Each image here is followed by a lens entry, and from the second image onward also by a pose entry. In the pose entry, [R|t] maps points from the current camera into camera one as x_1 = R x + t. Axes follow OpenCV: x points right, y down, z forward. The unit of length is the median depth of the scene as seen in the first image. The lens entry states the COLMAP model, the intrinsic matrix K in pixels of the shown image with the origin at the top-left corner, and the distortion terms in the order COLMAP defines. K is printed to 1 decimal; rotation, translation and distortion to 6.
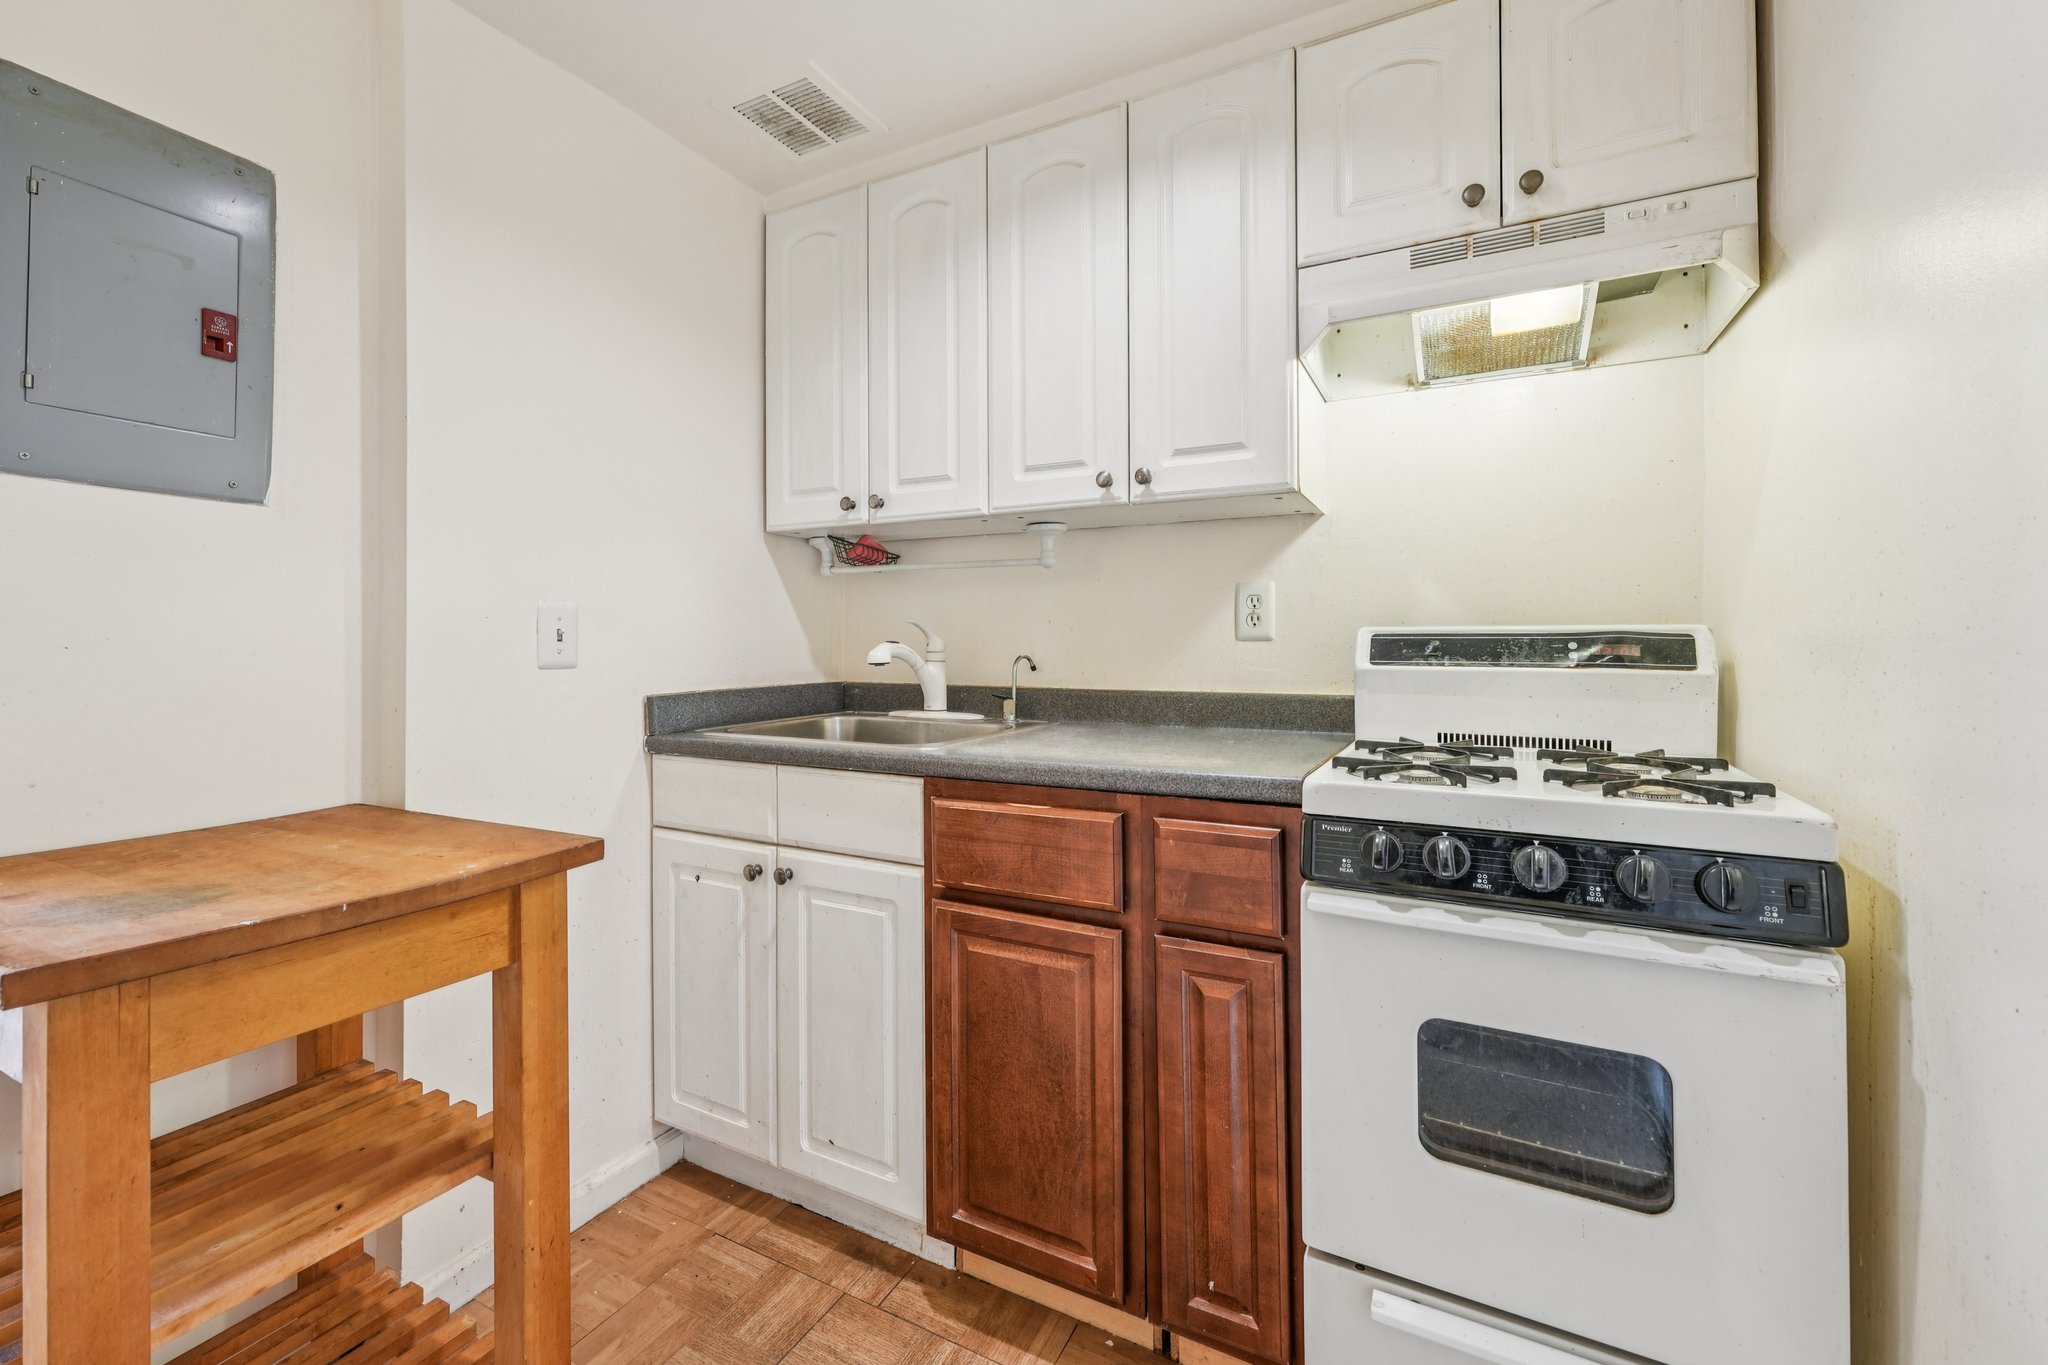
lens RADIAL K [[904.6, 0, 1025.4], [0, 904.6, 620.6], [0, 0, 1]] dist [0.000325, -0.000089]
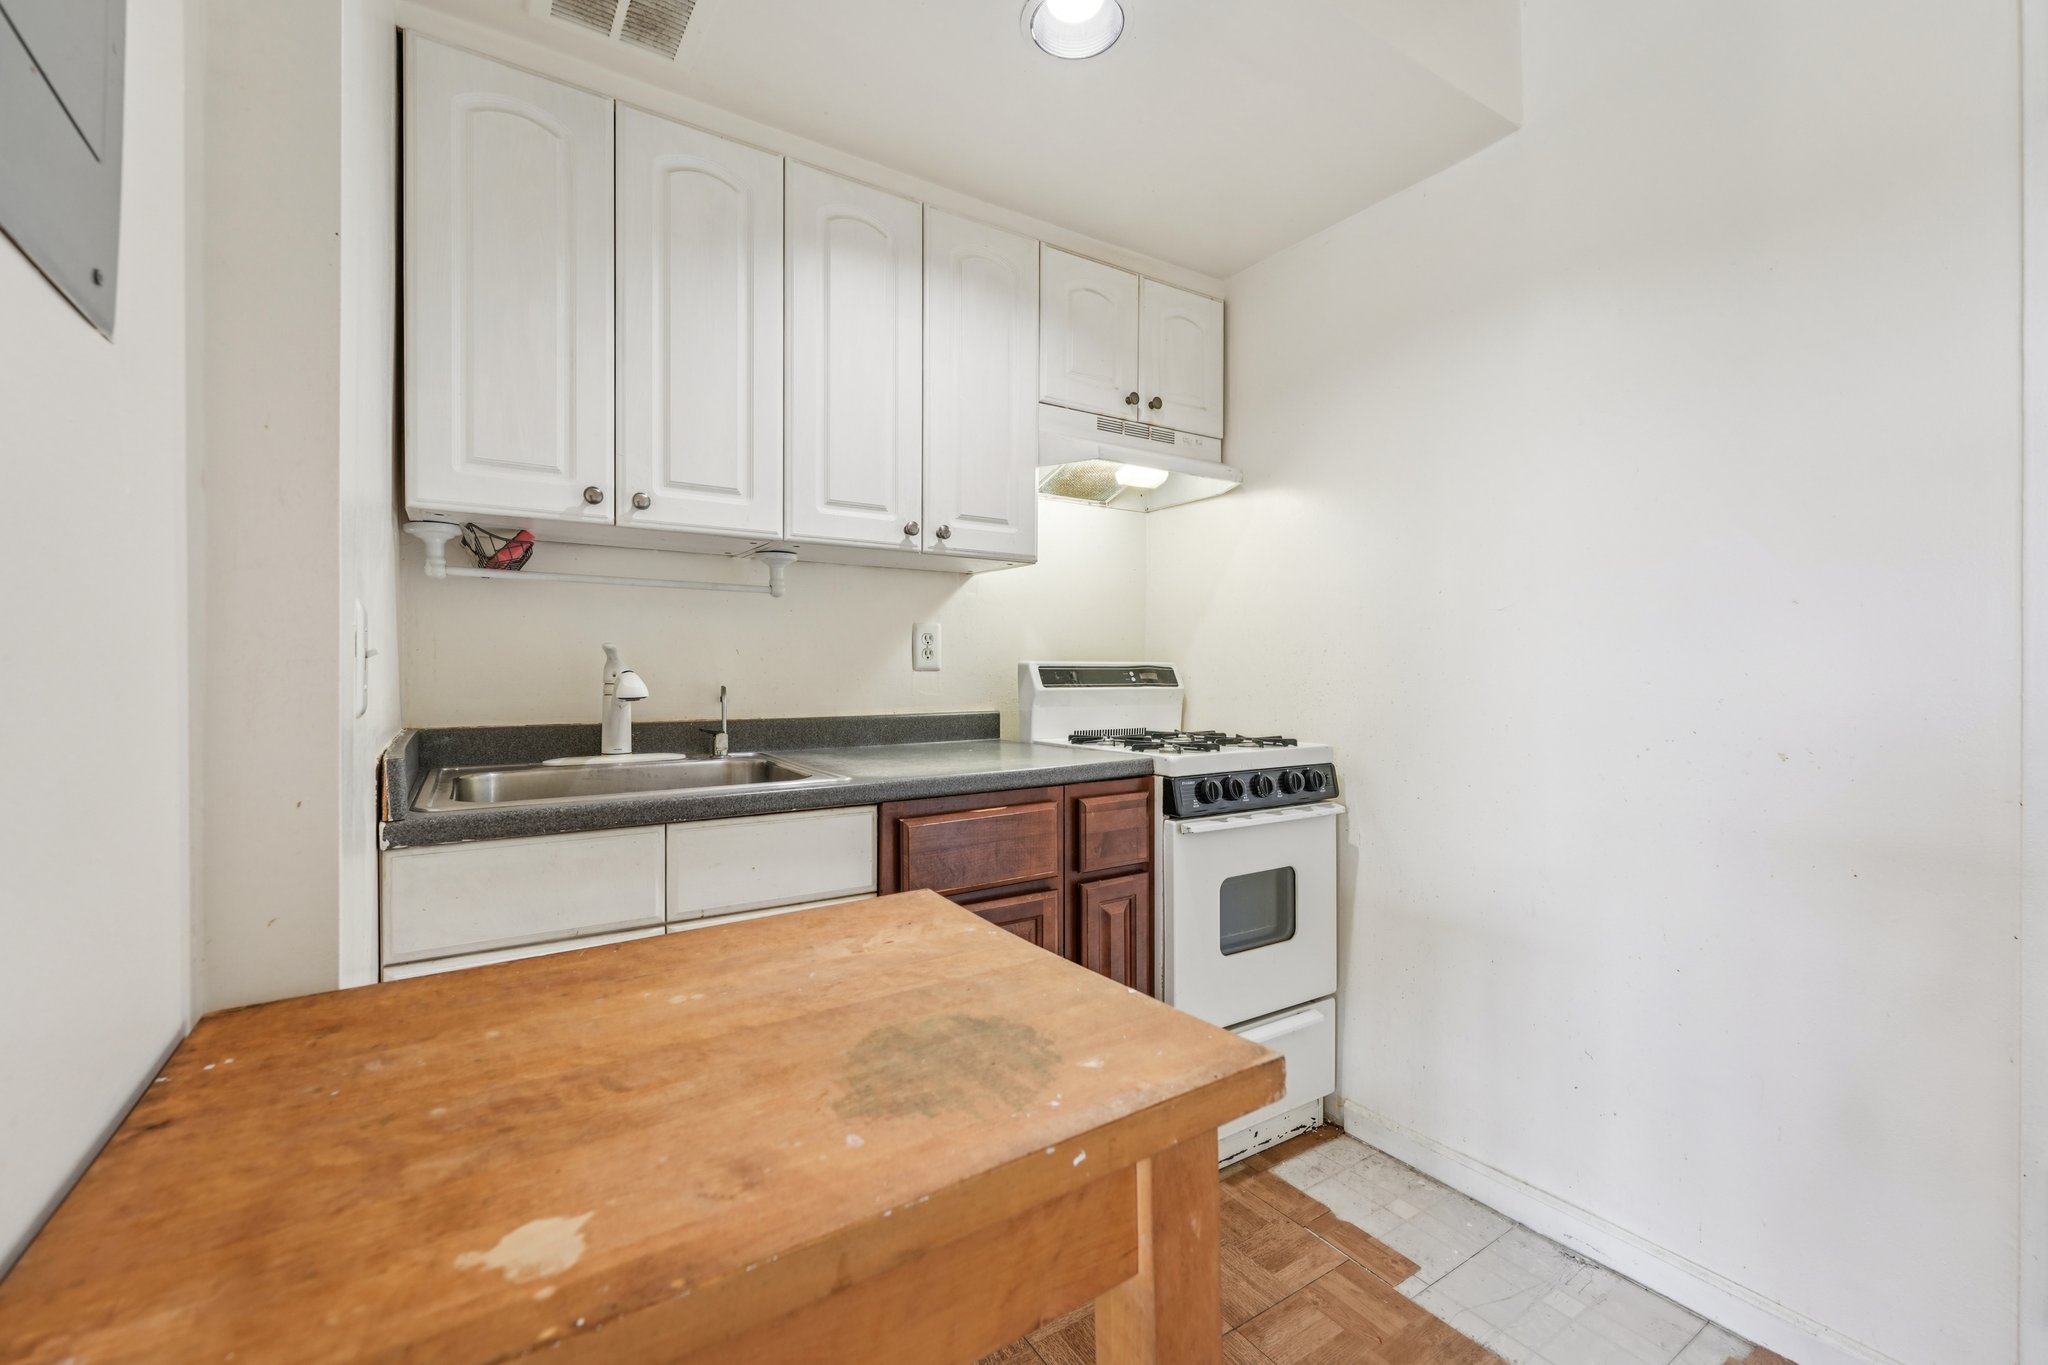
lens RADIAL K [[850.8, 0, 1033.3], [0, 850.8, 669.5], [0, 0, 1]] dist [-0.000337, -0.000094]
pose [[0.455302, 0.004955, 0.890323, -0.840567], [-0.016317, 0.999863, 0.002779, 0.017214], [-0.890187, -0.015793, 0.455321, 0.396546]]
